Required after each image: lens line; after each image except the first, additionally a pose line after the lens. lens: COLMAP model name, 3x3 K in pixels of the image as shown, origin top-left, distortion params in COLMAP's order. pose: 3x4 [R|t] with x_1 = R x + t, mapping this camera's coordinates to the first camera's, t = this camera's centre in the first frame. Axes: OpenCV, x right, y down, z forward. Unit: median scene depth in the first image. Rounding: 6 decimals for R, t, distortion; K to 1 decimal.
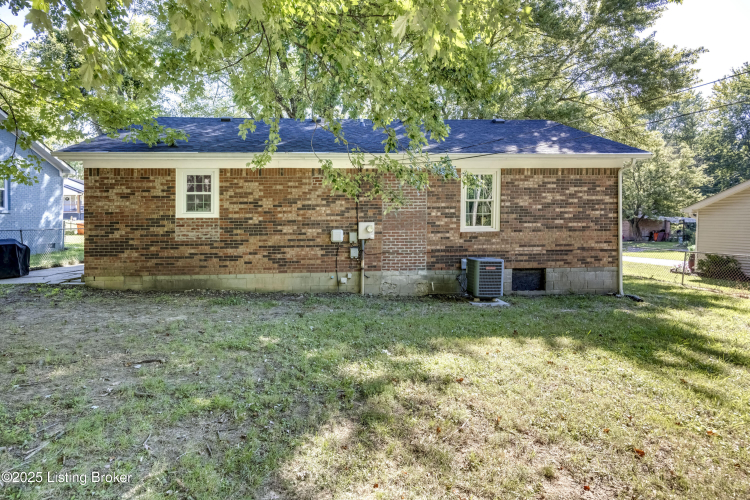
lens RADIAL K [[390.6, 0, 371.8], [0, 390.6, 233.0], [0, 0, 1]] dist [0.007343, 0.000922]
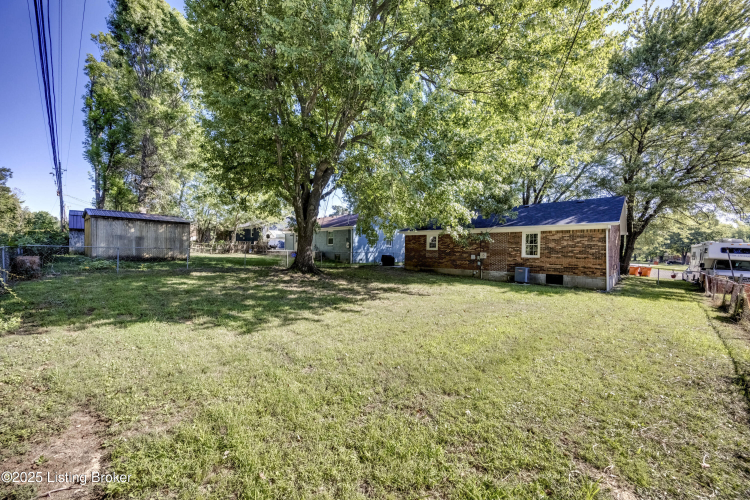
lens RADIAL K [[288.1, 0, 373.3], [0, 288.1, 249.0], [0, 0, 1]] dist [-0.000665, 0.000047]
pose [[0.678744, 0.015475, -0.734212, 0.951544], [-0.022754, 0.999741, 0.000037, -0.034768], [0.734022, 0.016681, 0.678921, -0.946433]]
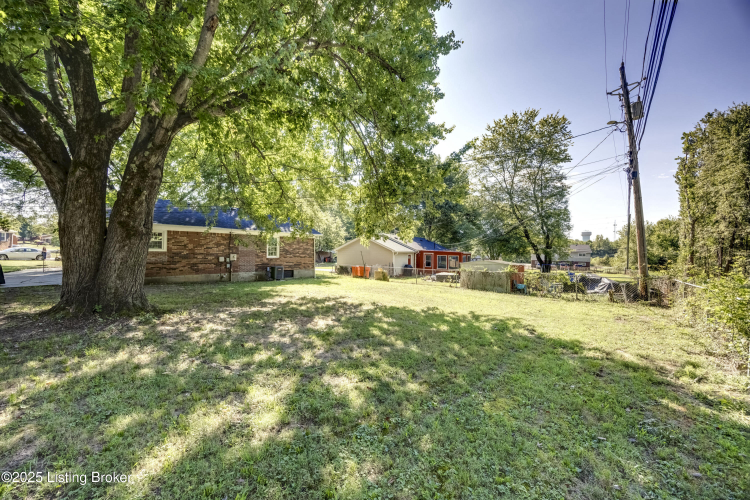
lens RADIAL K [[288.1, 0, 377.2], [0, 288.1, 255.4], [0, 0, 1]] dist [-0.000665, 0.000047]
pose [[0.701027, 0.009540, 0.713071, -0.728550], [-0.002875, 0.999940, -0.010552, -0.001771], [-0.713129, 0.005347, 0.701012, -1.081652]]
